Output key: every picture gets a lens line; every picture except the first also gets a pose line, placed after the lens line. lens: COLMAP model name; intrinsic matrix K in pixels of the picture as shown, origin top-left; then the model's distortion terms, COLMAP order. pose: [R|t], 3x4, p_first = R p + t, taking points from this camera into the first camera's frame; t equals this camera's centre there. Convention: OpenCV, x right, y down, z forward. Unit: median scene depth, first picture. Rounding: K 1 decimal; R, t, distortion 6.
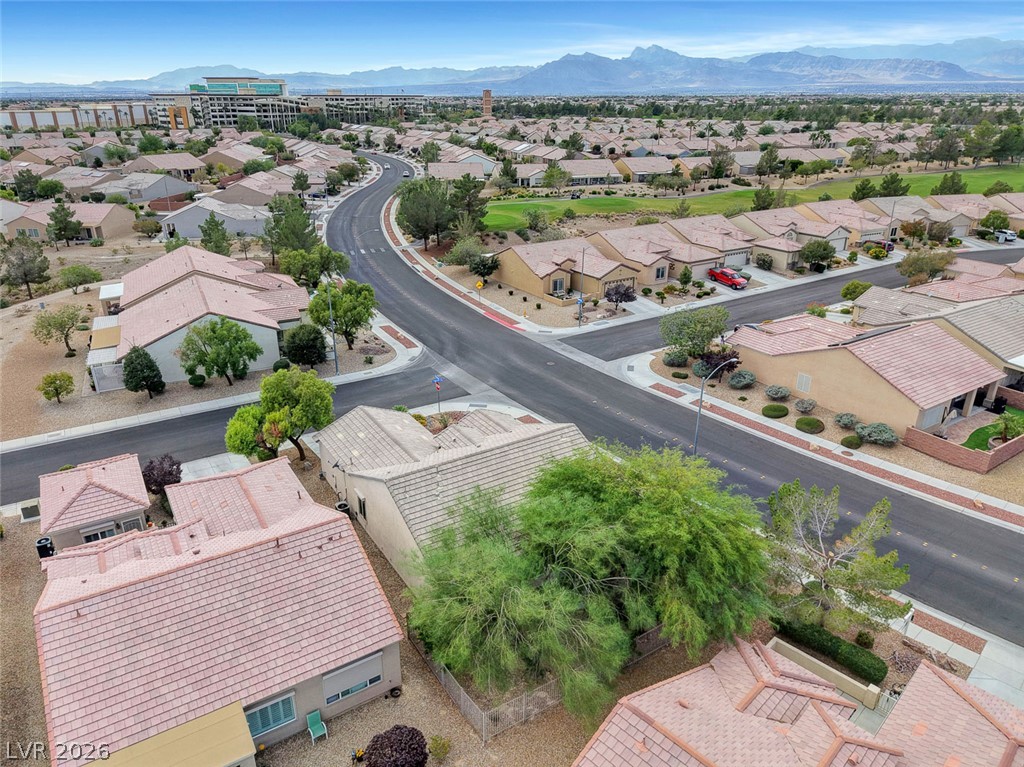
lens RADIAL K [[693.6, 0, 508.2], [0, 693.6, 376.7], [0, 0, 1]] dist [0.019024, -0.020656]
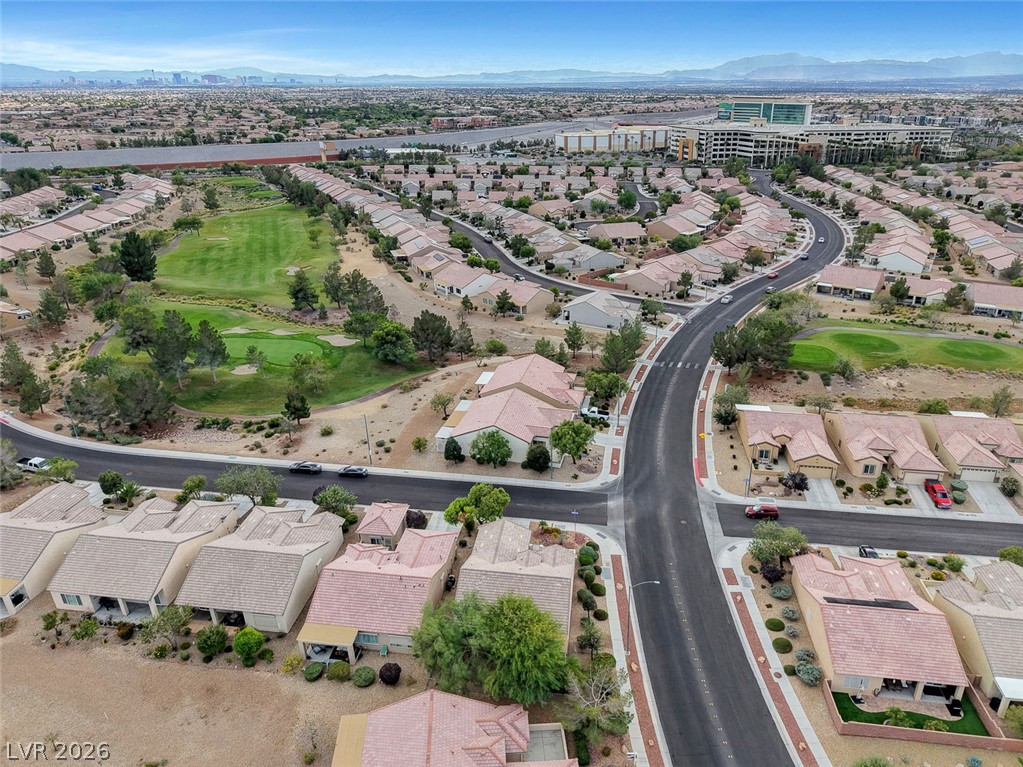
lens RADIAL K [[716.7, 0, 511.5], [0, 716.7, 383.5], [0, 0, 1]] dist [0.008106, -0.005832]
pose [[0.763344, 0.255471, -0.593329, 0.449047], [-0.244530, 0.964404, 0.100647, -0.268934], [0.597922, 0.068258, 0.798643, -0.294825]]
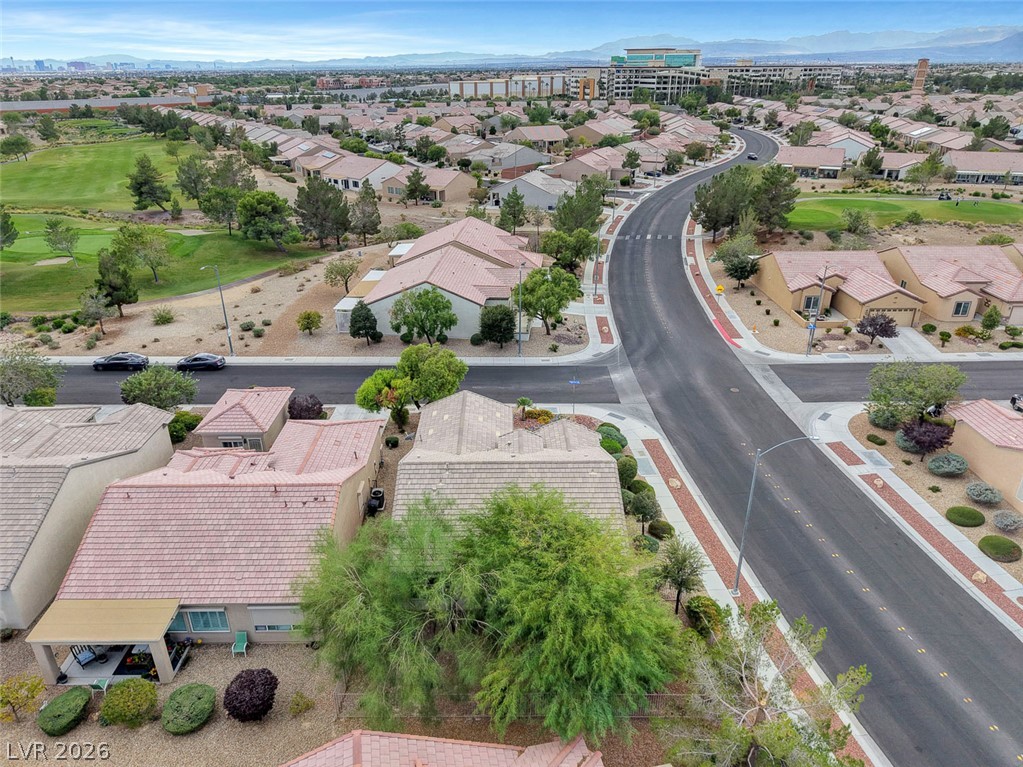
lens RADIAL K [[693.0, 0, 507.7], [0, 693.0, 376.7], [0, 0, 1]] dist [0.019024, -0.020656]
pose [[0.848642, 0.211839, -0.484697, 0.188459], [-0.192502, 0.977158, 0.090025, -0.046397], [0.492697, 0.016906, 0.870037, 0.052652]]
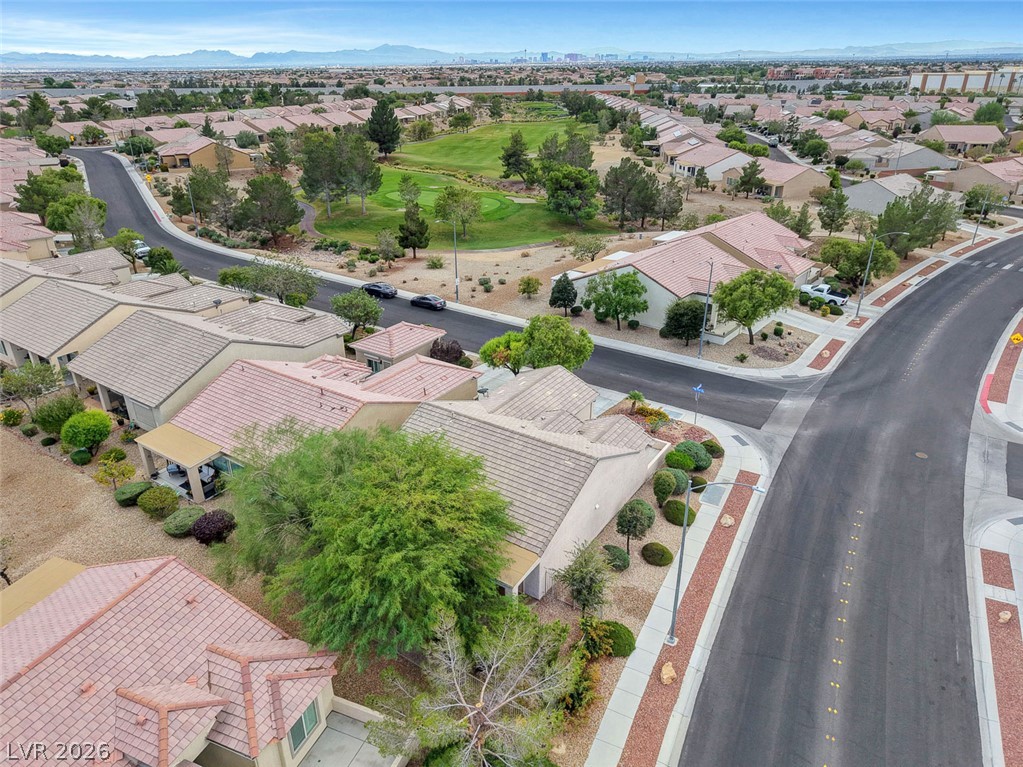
lens RADIAL K [[693.0, 0, 507.7], [0, 693.0, 376.7], [0, 0, 1]] dist [0.019024, -0.020656]
pose [[0.399190, 0.378552, -0.835072, 0.350429], [-0.337499, 0.907506, 0.250053, -0.097567], [0.852491, 0.182017, 0.490029, 0.212845]]
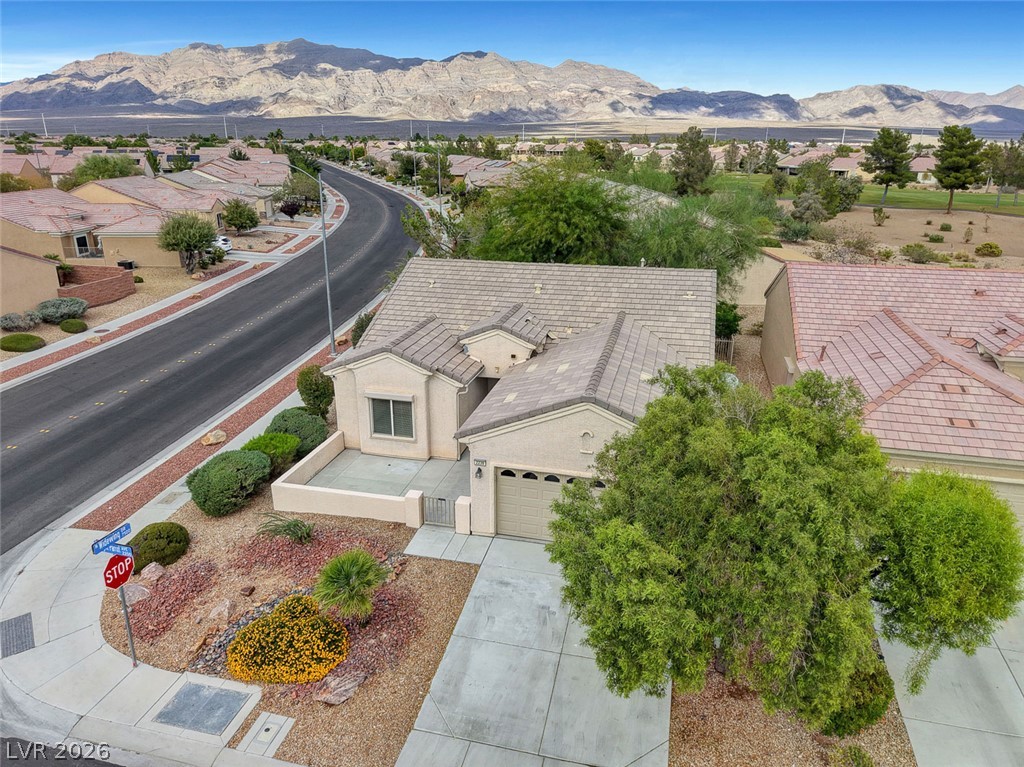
lens RADIAL K [[703.8, 0, 512.9], [0, 703.8, 370.0], [0, 0, 1]] dist [0.005999, 0.000576]
pose [[-0.689189, -0.226594, 0.688239, -0.224987], [0.266084, 0.804334, 0.531268, -0.088054], [-0.673956, 0.549274, -0.494046, 0.631225]]
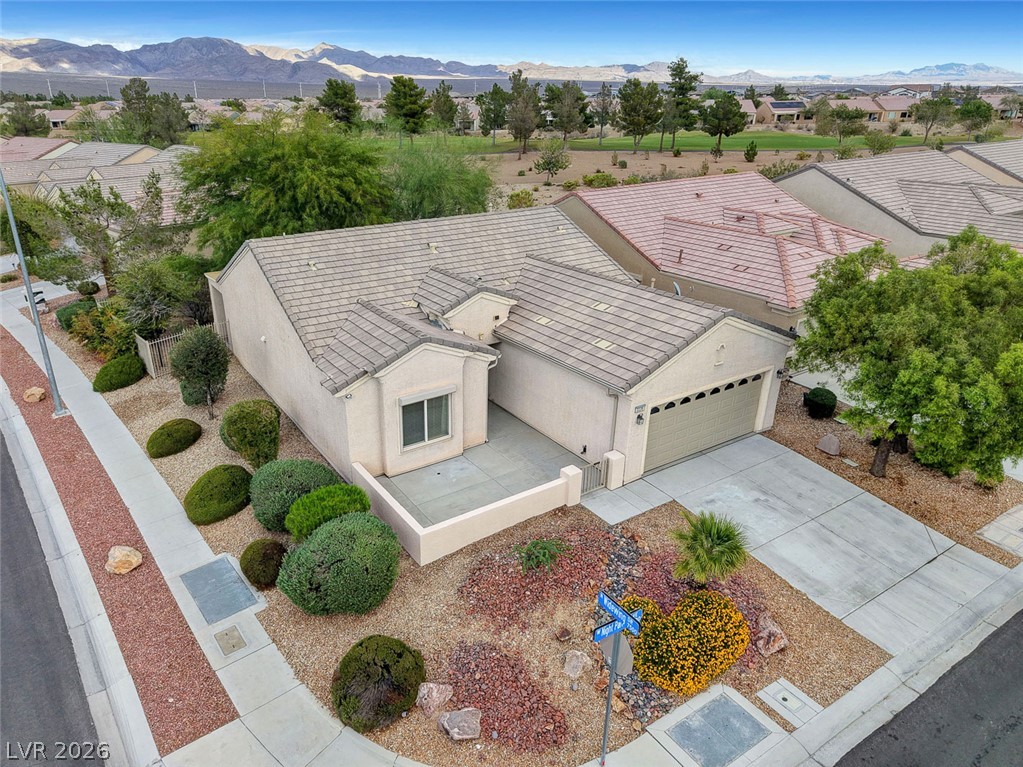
lens RADIAL K [[690.5, 0, 512.5], [0, 690.5, 399.1], [0, 0, 1]] dist [0.036144, -0.039610]
pose [[-0.999724, 0.018110, -0.014955, -0.047558], [0.001973, 0.699242, 0.714882, -0.106779], [0.023404, 0.714655, -0.699085, 0.688605]]
